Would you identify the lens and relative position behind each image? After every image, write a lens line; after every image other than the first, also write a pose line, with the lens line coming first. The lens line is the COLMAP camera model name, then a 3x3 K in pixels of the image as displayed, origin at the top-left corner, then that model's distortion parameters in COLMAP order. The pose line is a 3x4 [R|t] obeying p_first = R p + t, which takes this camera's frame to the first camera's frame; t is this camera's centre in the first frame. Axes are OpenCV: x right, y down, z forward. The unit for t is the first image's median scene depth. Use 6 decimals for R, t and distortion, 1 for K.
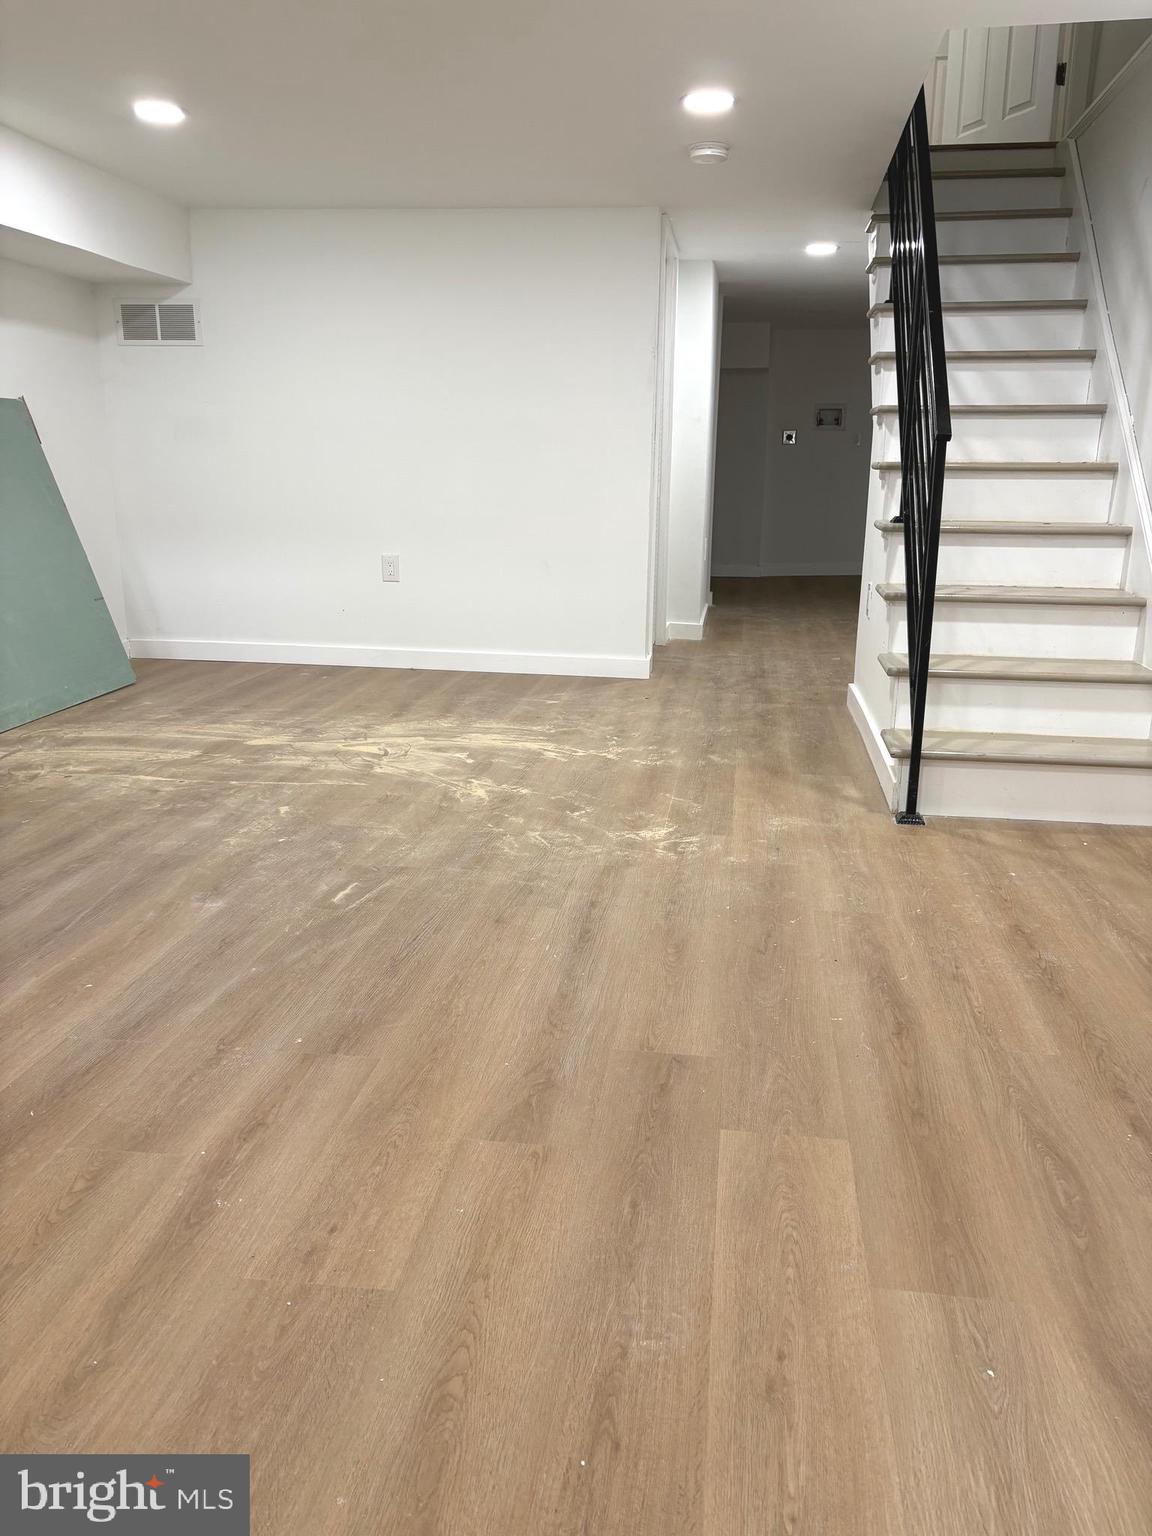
lens RADIAL K [[1282.4, 0, 576.0], [0, 1282.4, 768.0], [0, 0, 1]] dist [0.065111, 0.004989]
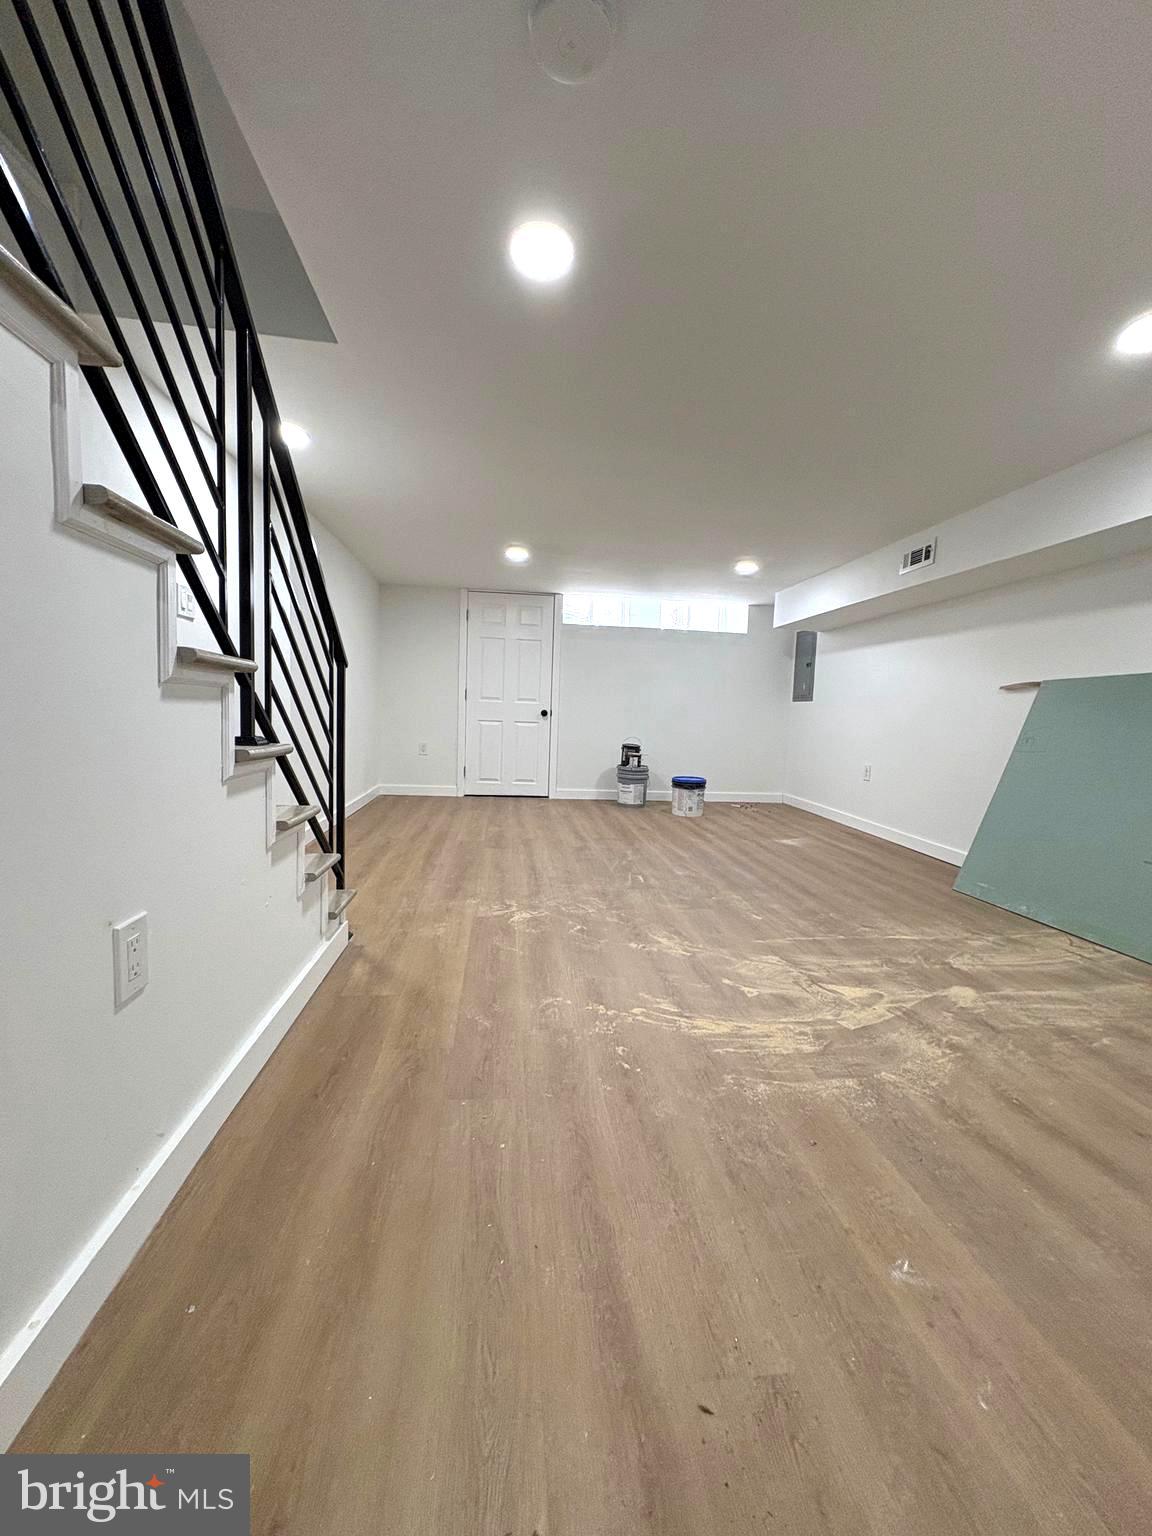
lens RADIAL K [[604.0, 0, 576.0], [0, 604.0, 768.0], [0, 0, 1]] dist [0.000722, 0.000159]
pose [[-0.968073, -0.022614, -0.249648, 0.206578], [-0.099546, 0.948708, 0.300074, -0.395512], [0.230057, 0.315345, -0.920669, 1.818993]]
